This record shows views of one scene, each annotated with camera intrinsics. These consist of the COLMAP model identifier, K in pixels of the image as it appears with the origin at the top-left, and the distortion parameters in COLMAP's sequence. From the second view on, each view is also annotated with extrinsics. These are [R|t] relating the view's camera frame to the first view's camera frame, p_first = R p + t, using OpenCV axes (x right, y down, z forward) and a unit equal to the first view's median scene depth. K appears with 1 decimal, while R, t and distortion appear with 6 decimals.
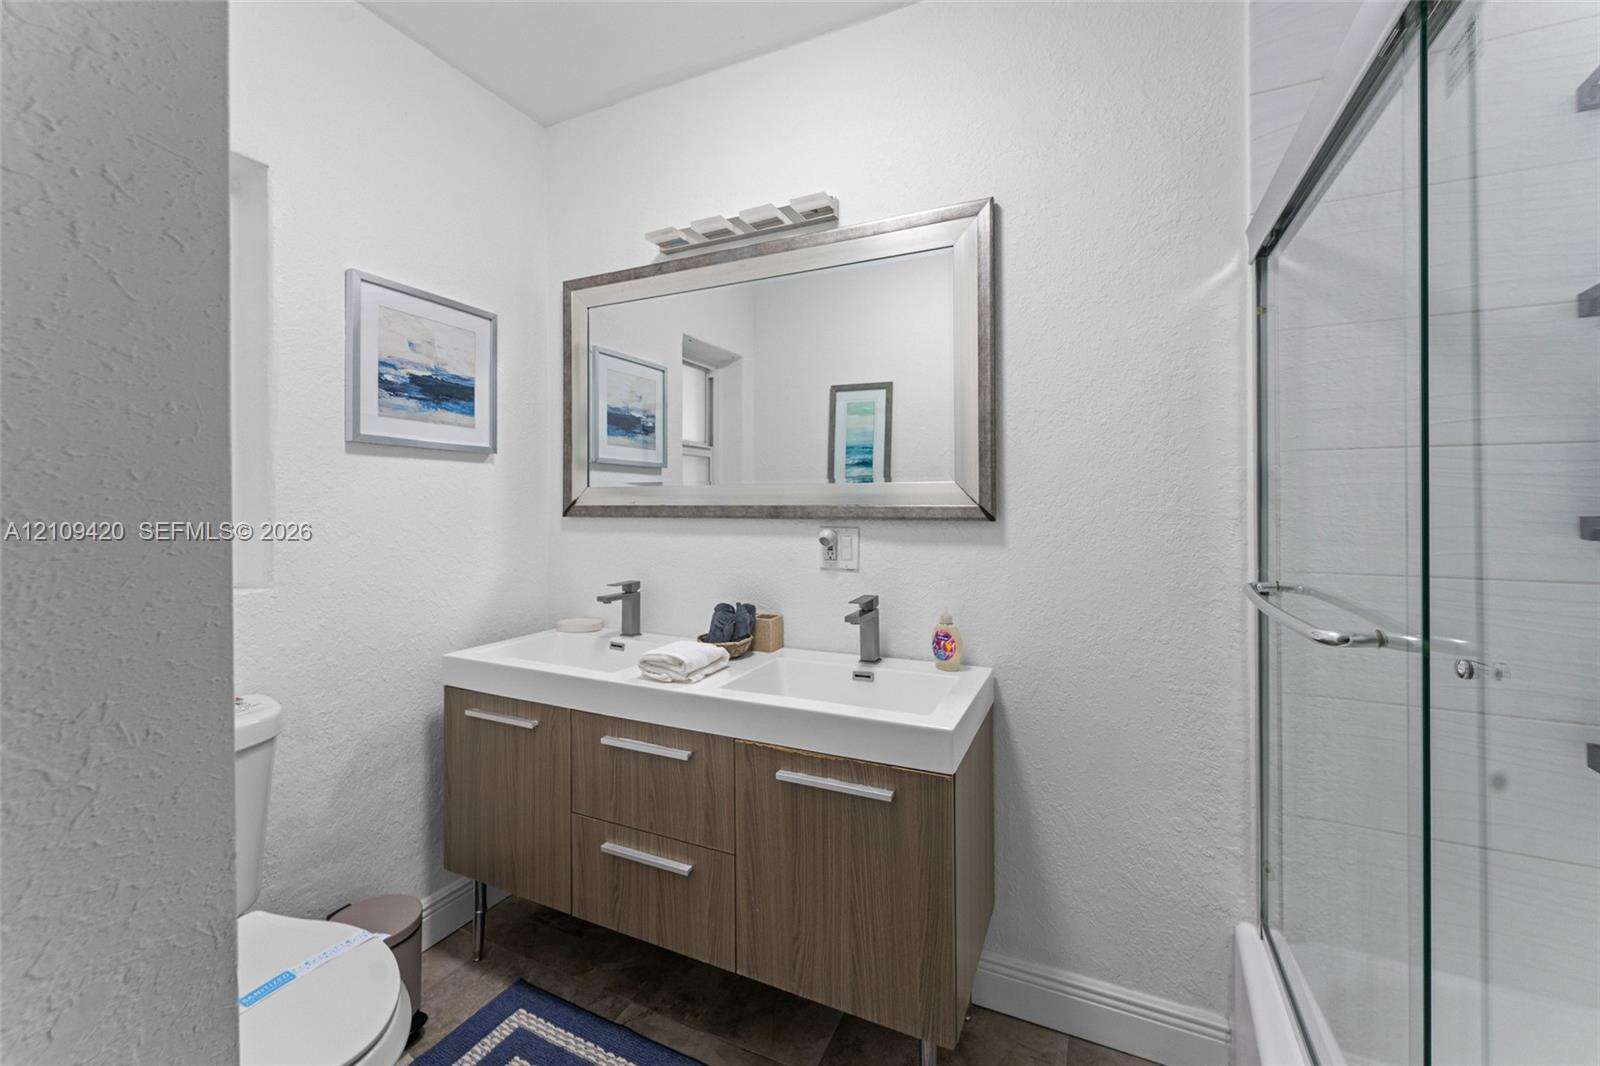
lens RADIAL K [[656.3, 0, 798.7], [0, 656.3, 489.6], [0, 0, 1]] dist [-0.000907, -0.000162]
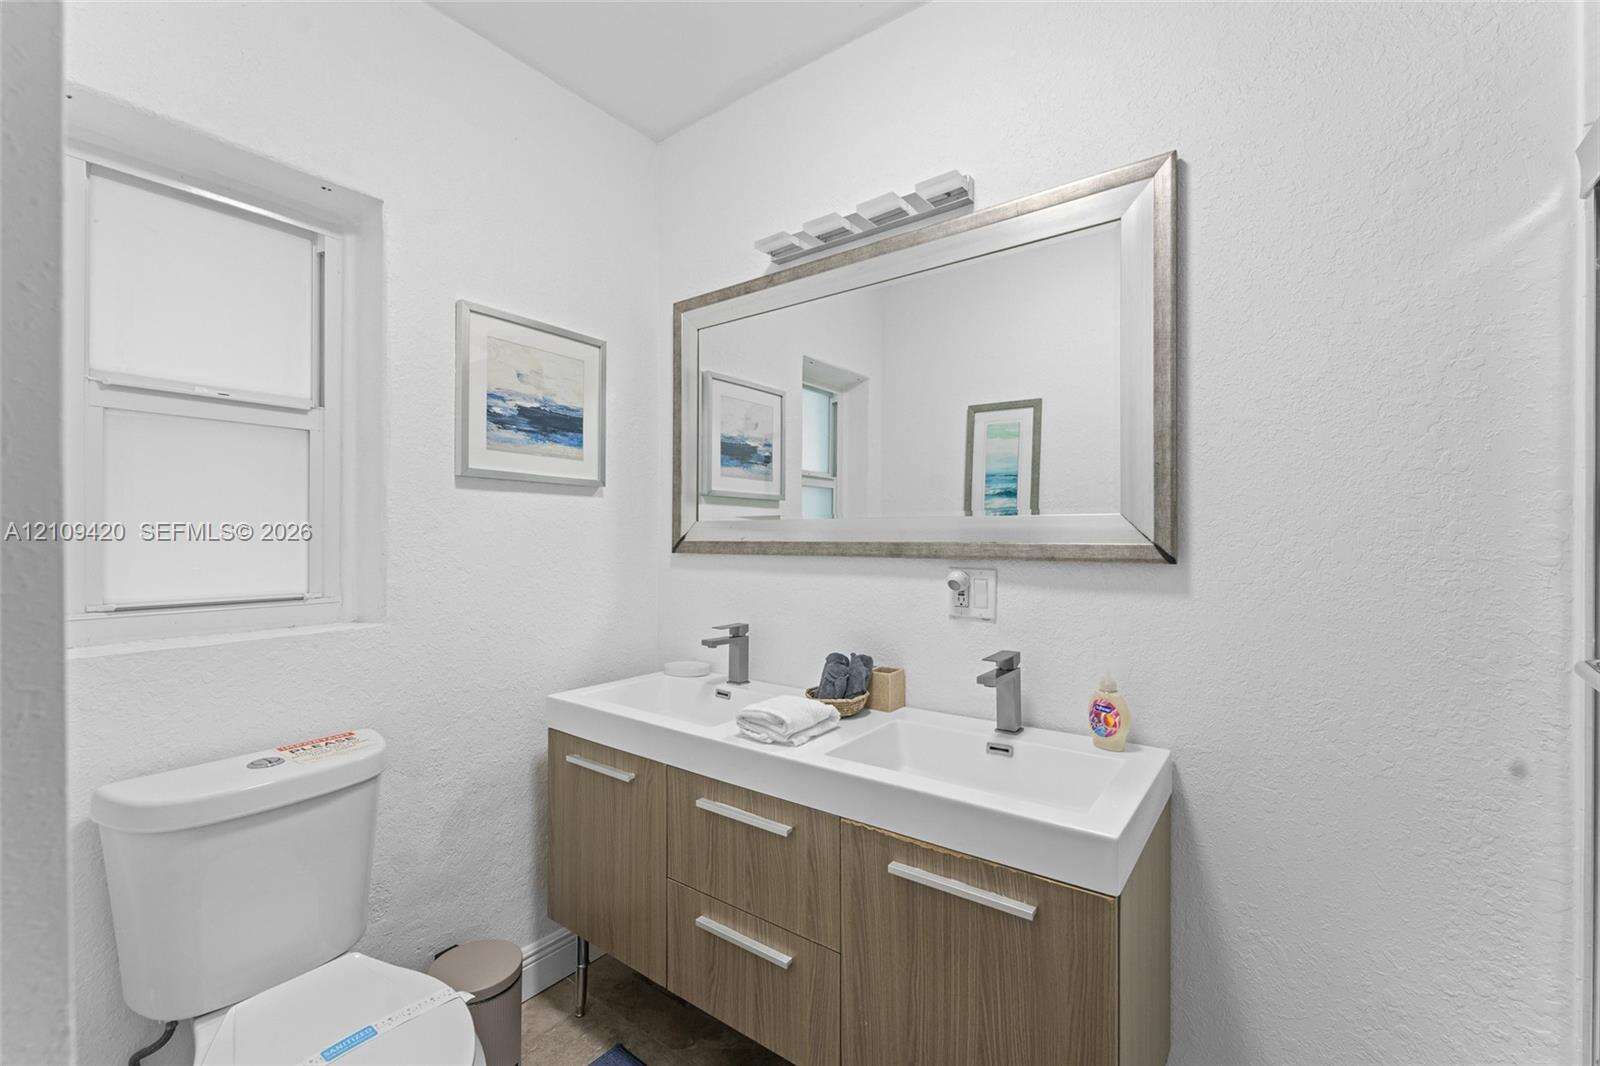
lens RADIAL K [[673.3, 0, 796.0], [0, 673.3, 537.5], [0, 0, 1]] dist [-0.002697, -0.000712]
pose [[0.978019, 0.002628, -0.208498, 0.020651], [0.001845, 0.999772, 0.021254, -0.001194], [0.208507, -0.021171, 0.977792, 0.109555]]
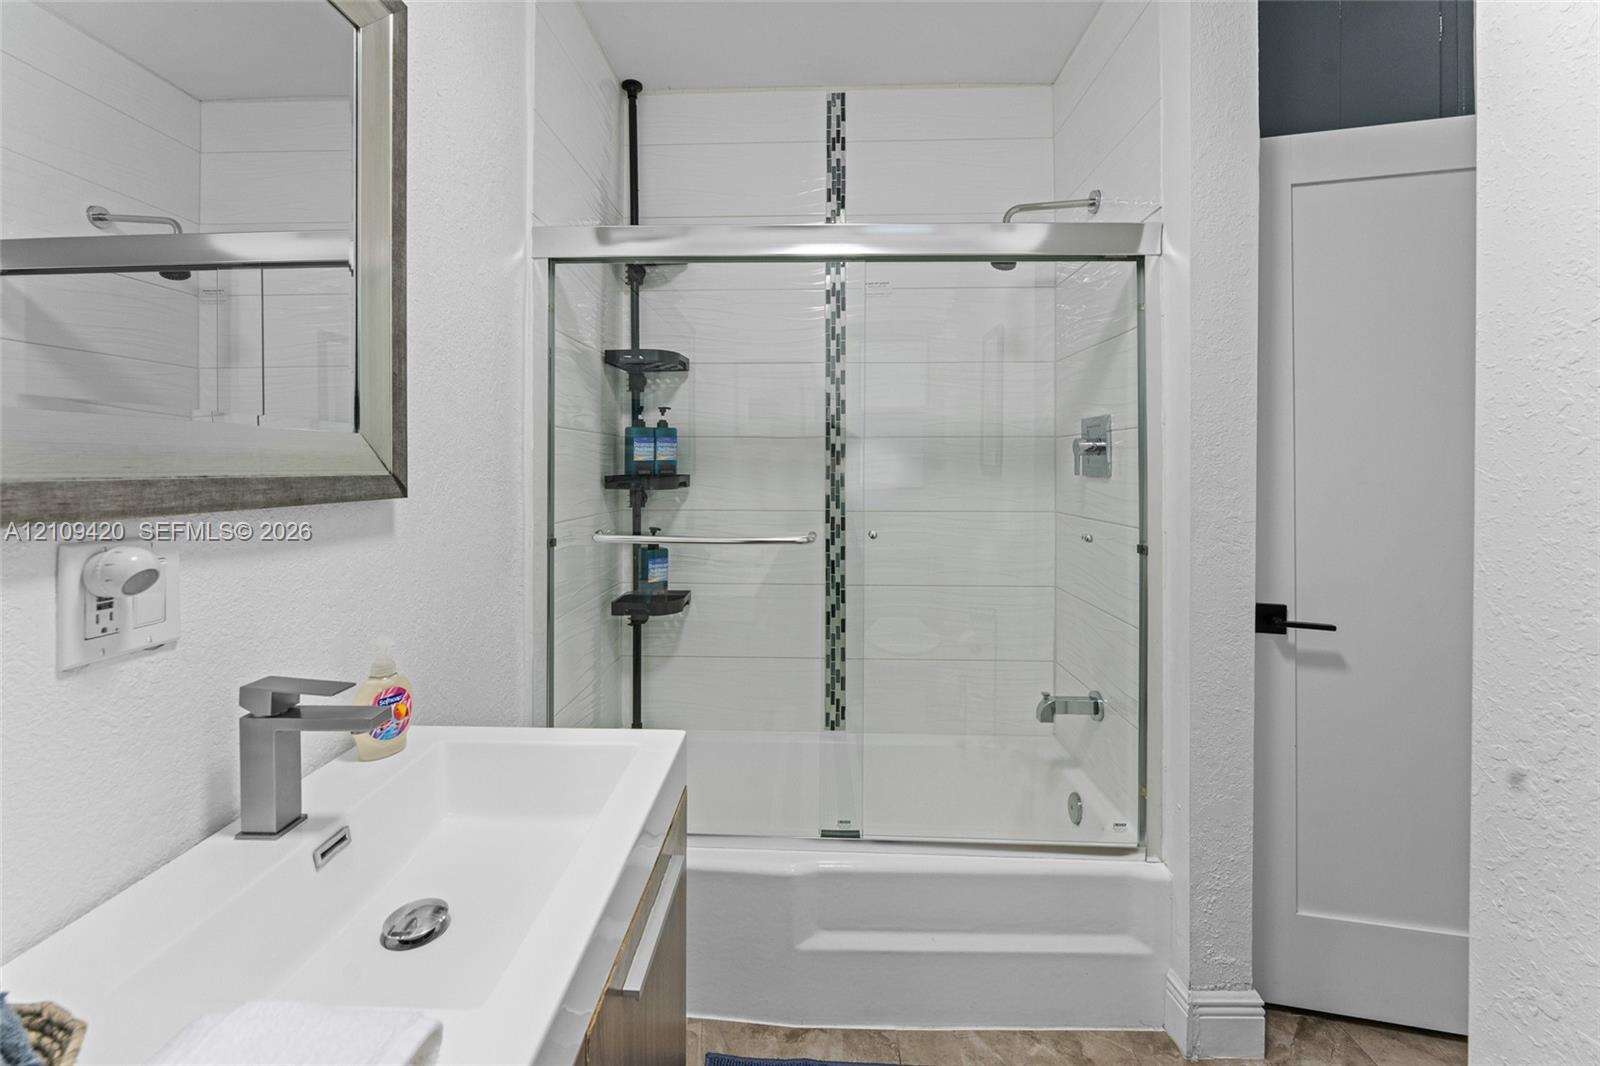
lens RADIAL K [[656.3, 0, 798.7], [0, 656.3, 489.6], [0, 0, 1]] dist [-0.000907, -0.000162]
pose [[-0.405389, -0.024752, 0.913809, -0.413130], [-0.013359, 0.999687, 0.021152, 0.017993], [-0.914047, -0.003633, -0.405593, 0.811292]]
